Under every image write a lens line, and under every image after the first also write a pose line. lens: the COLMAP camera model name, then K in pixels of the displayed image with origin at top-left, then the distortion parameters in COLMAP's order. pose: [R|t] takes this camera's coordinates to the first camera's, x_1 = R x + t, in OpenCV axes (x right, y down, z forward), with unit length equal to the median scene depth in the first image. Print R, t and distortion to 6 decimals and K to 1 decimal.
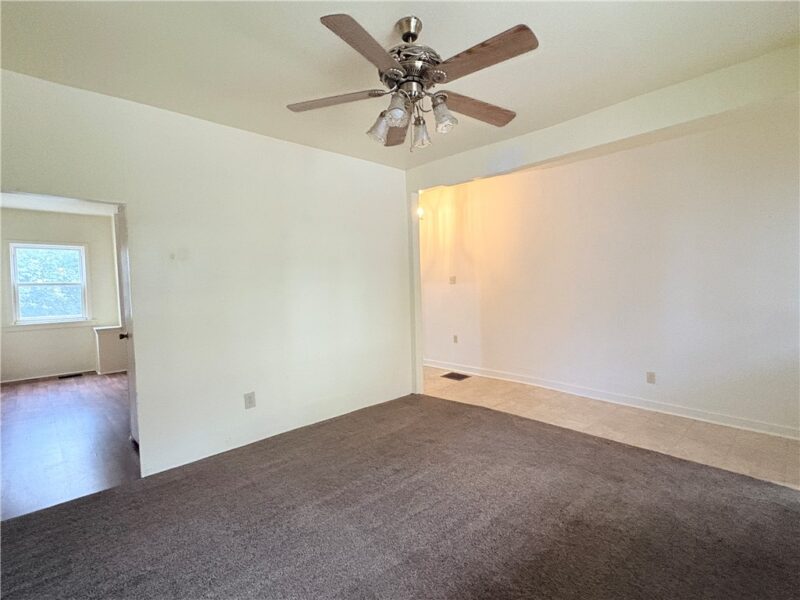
lens RADIAL K [[381.8, 0, 400.0], [0, 381.8, 300.0], [0, 0, 1]] dist [0.000682, -0.000076]
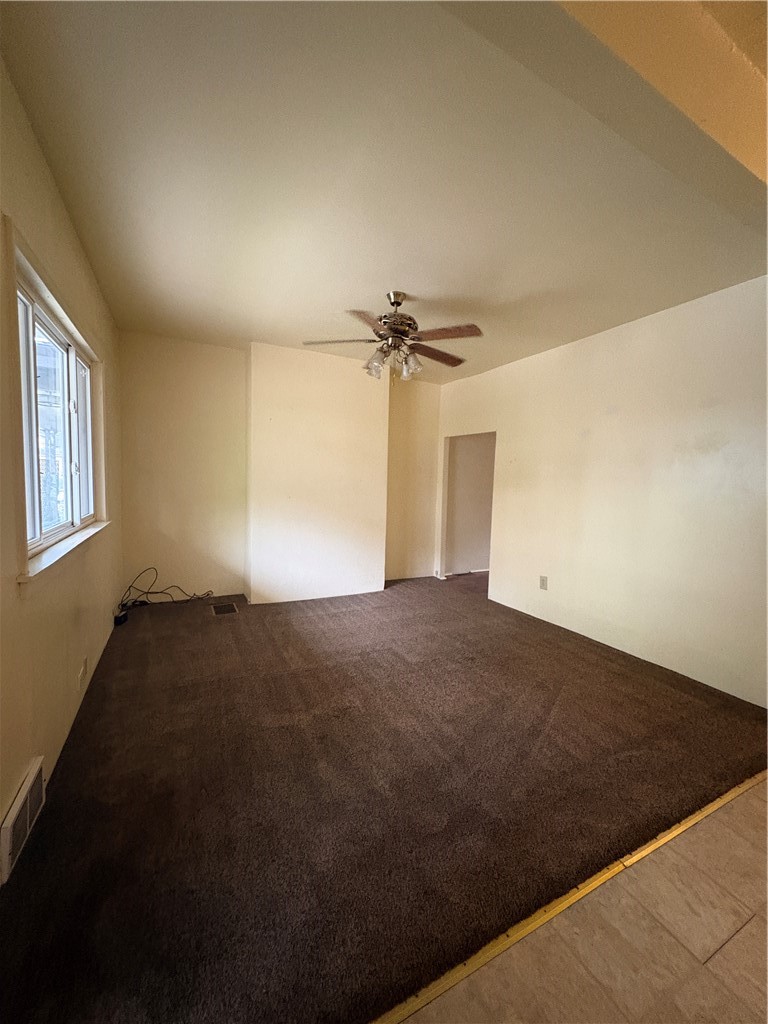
lens RADIAL K [[411.0, 0, 384.0], [0, 411.0, 512.0], [0, 0, 1]] dist [-0.001140, 0.000029]
pose [[-0.273642, 0.100178, -0.956600, 0.826387], [-0.063249, 0.990534, 0.121825, -0.064754], [0.959750, 0.093841, -0.264716, 0.766337]]
